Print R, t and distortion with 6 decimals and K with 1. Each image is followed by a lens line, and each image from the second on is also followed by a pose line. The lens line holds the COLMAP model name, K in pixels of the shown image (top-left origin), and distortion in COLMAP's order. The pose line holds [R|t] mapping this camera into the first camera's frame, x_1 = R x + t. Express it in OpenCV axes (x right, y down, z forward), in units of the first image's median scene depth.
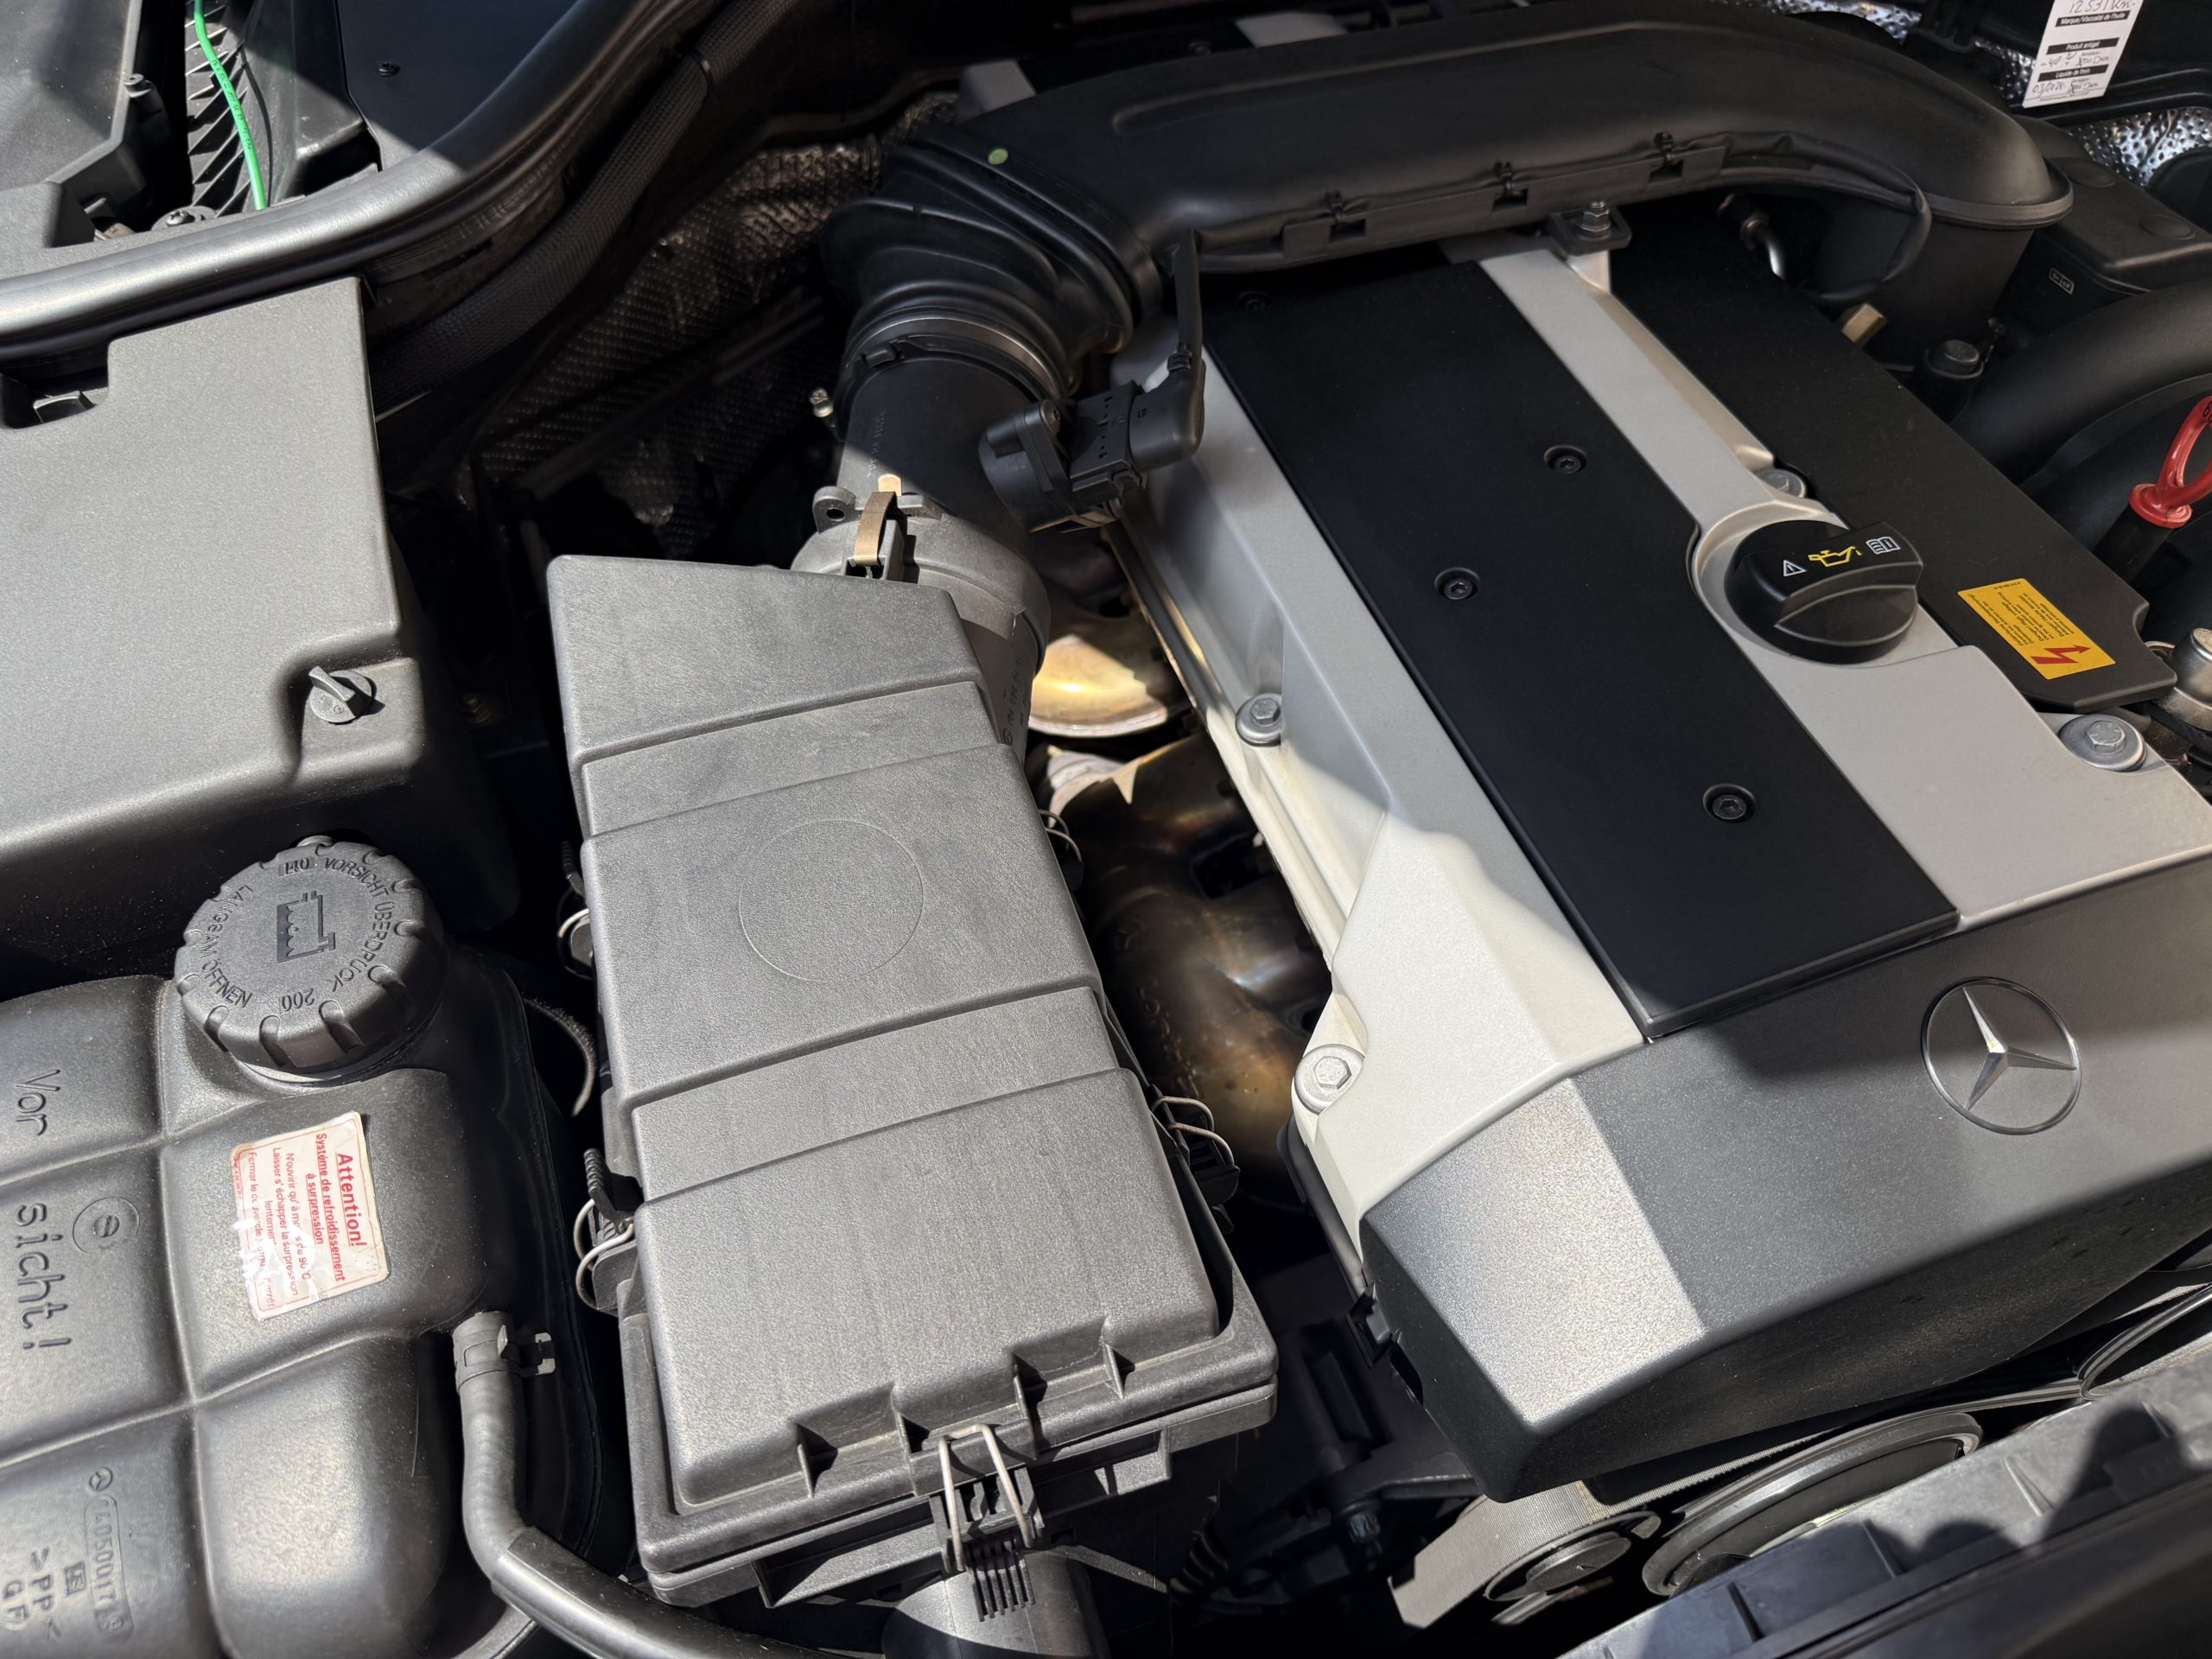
lens RADIAL K [[1626.3, 0, 1106.0], [0, 1626.3, 829.5], [0, 0, 1]] dist [-0.011996, -0.036351]
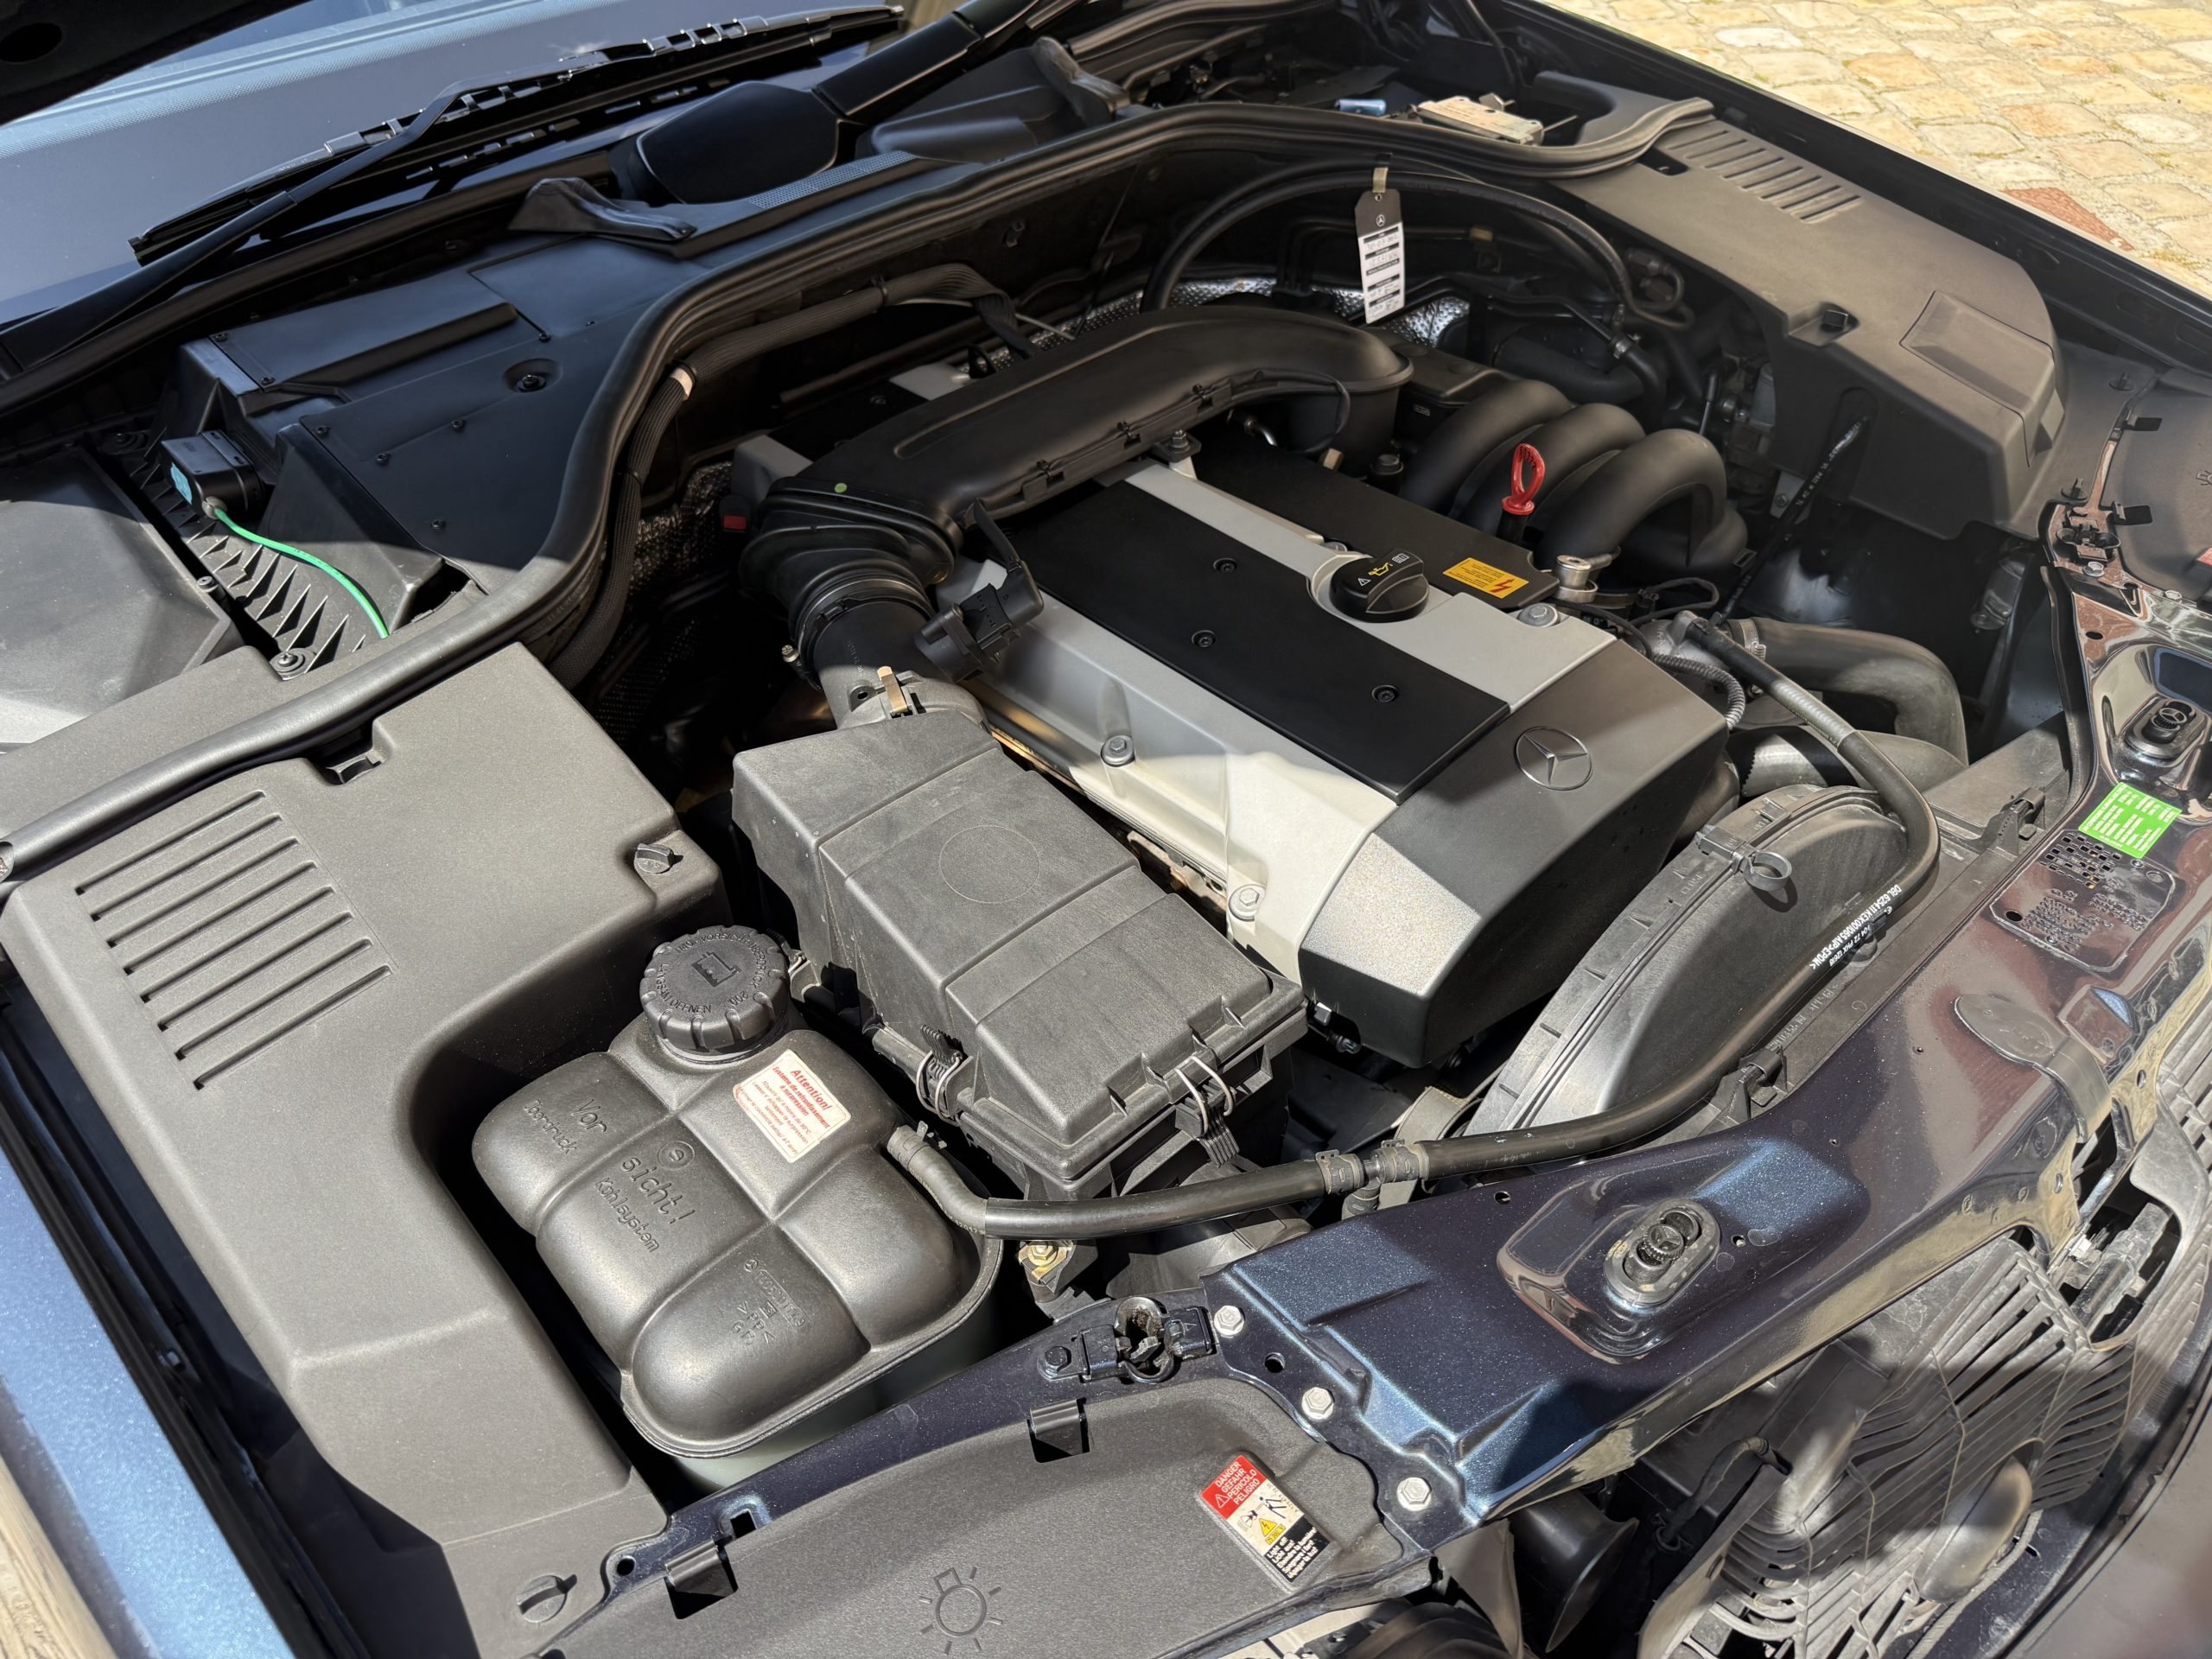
lens RADIAL K [[1626.3, 0, 1106.0], [0, 1626.3, 829.5], [0, 0, 1]] dist [-0.011996, -0.036351]
pose [[0.908240, -0.295552, 0.296226, -0.450408], [0.340988, 0.933063, -0.114544, 0.203372], [-0.242543, 0.205043, 0.948225, -0.599452]]
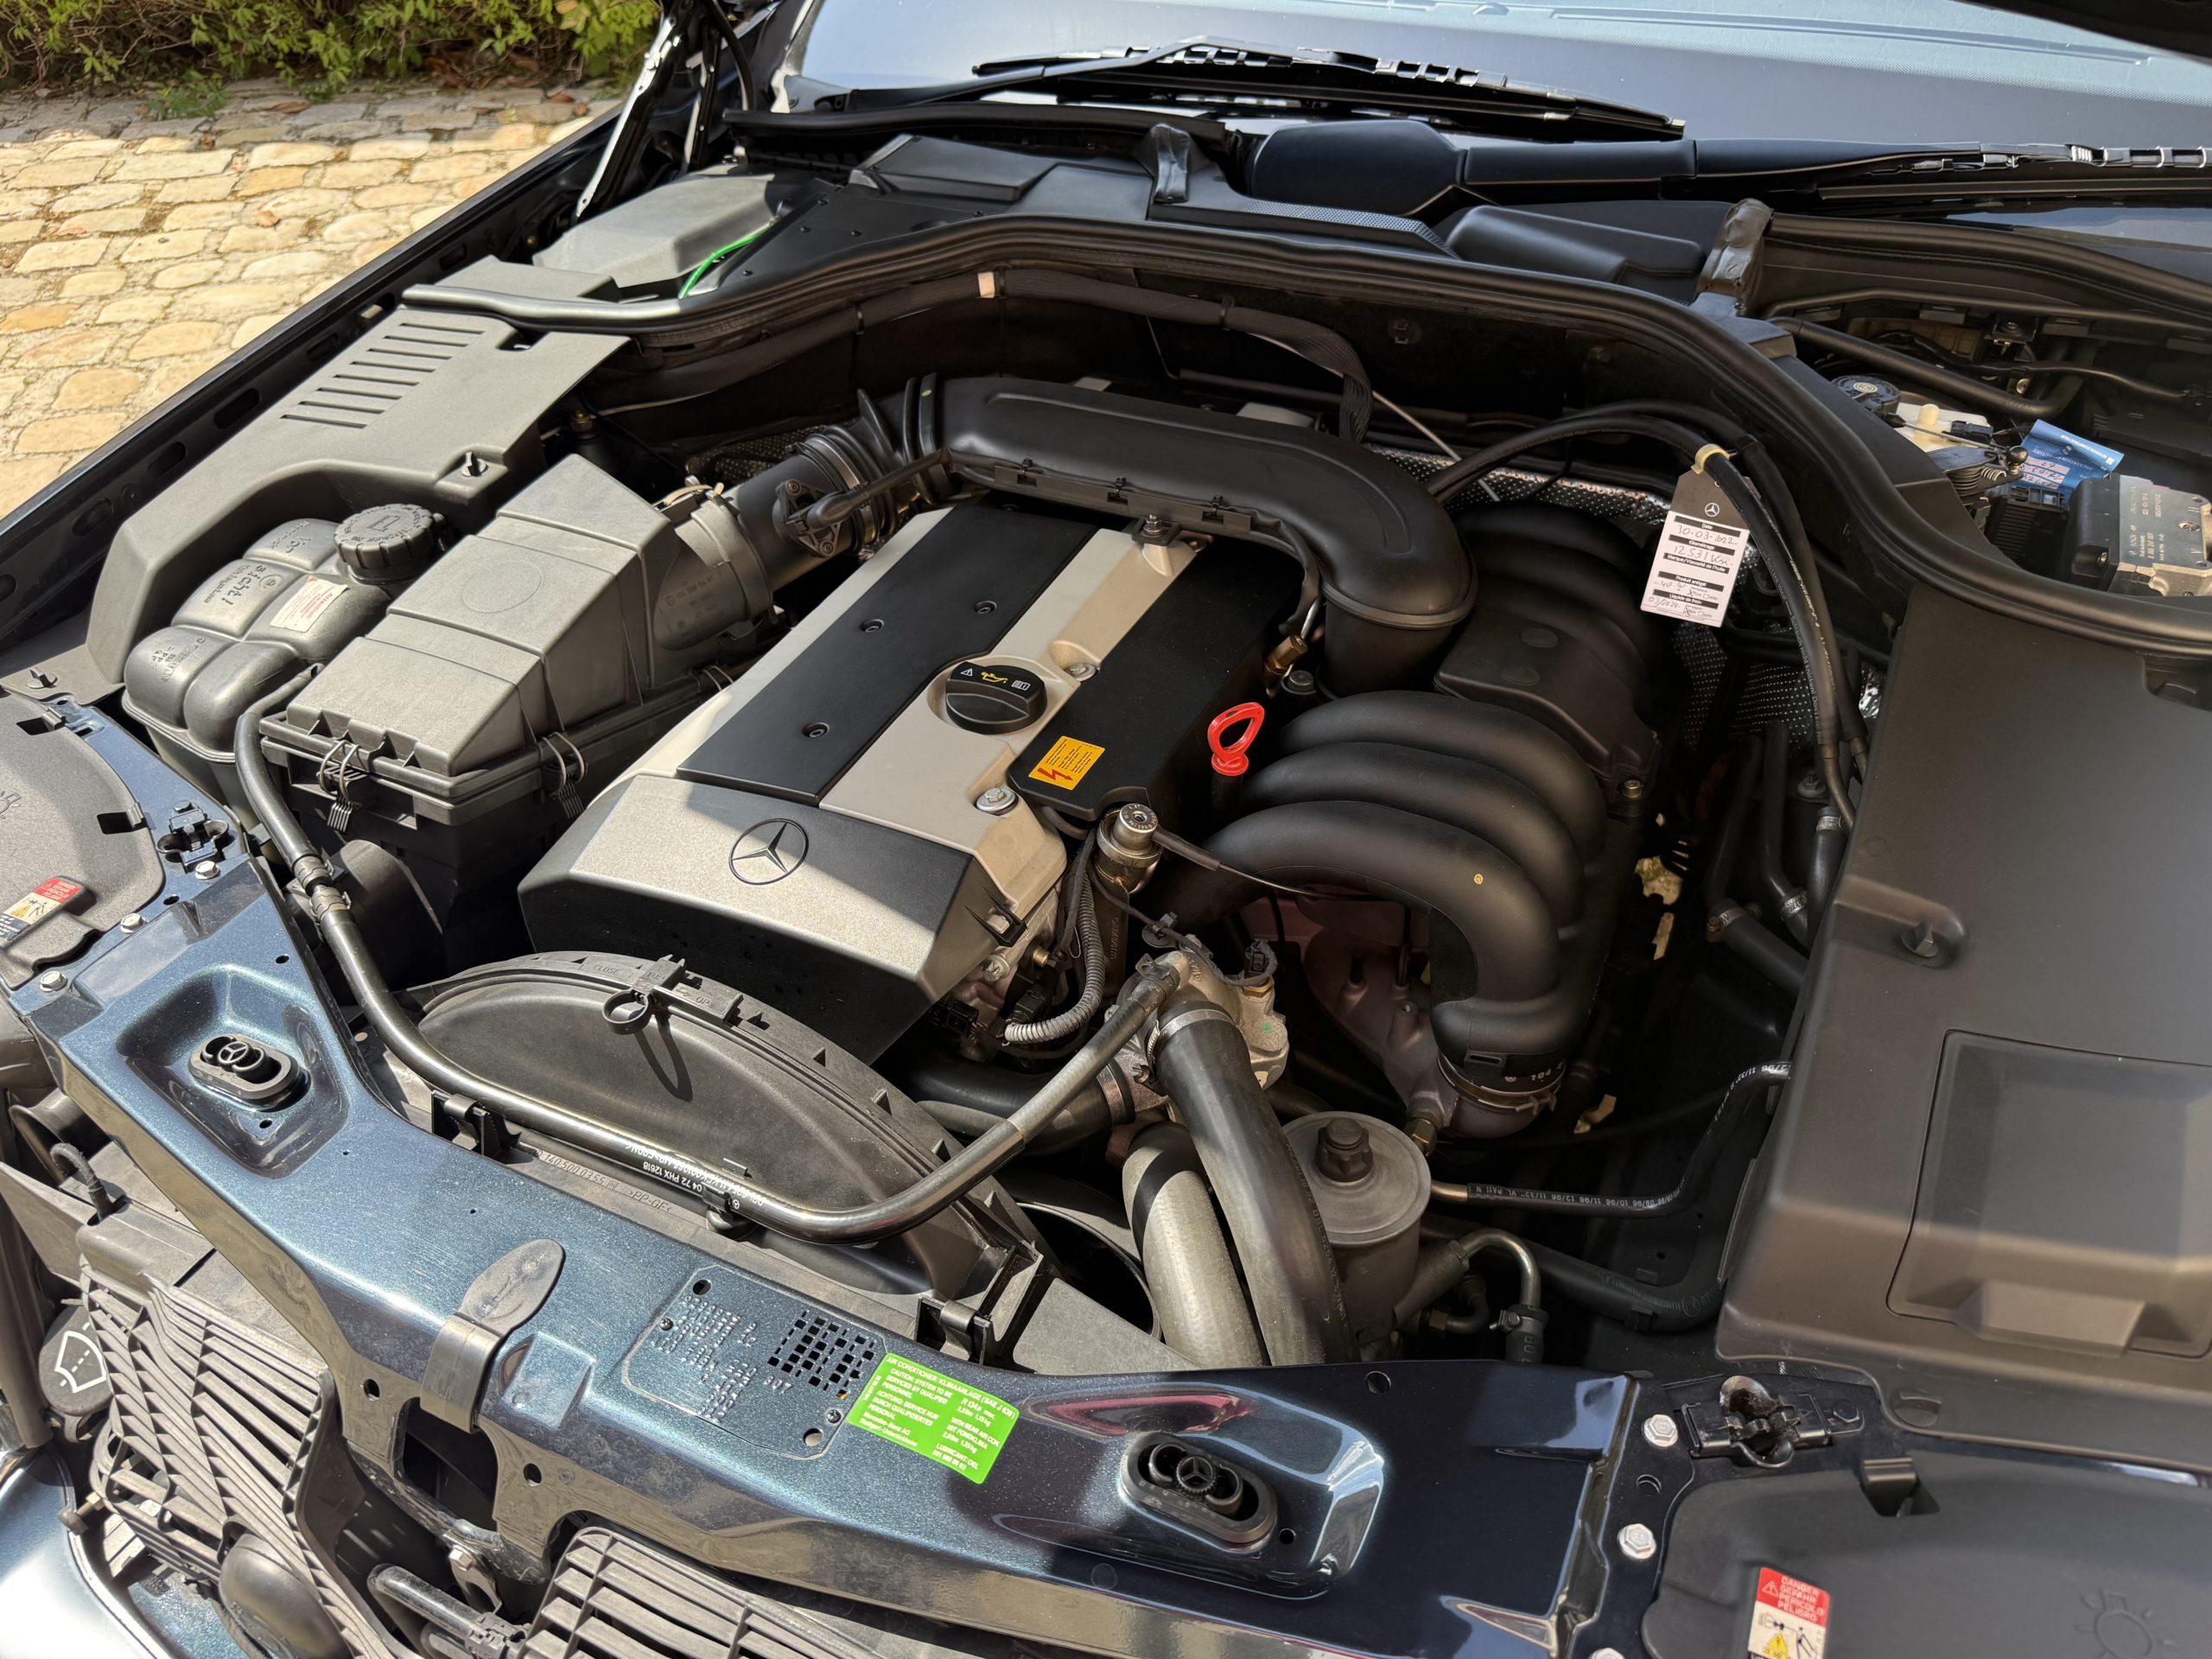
lens RADIAL K [[1626.3, 0, 1106.0], [0, 1626.3, 829.5], [0, 0, 1]] dist [-0.011996, -0.036351]
pose [[0.722291, 0.421071, -0.548630, 1.482651], [-0.522508, 0.851955, -0.034030, -0.025447], [0.453079, 0.311243, 0.835373, -0.376673]]
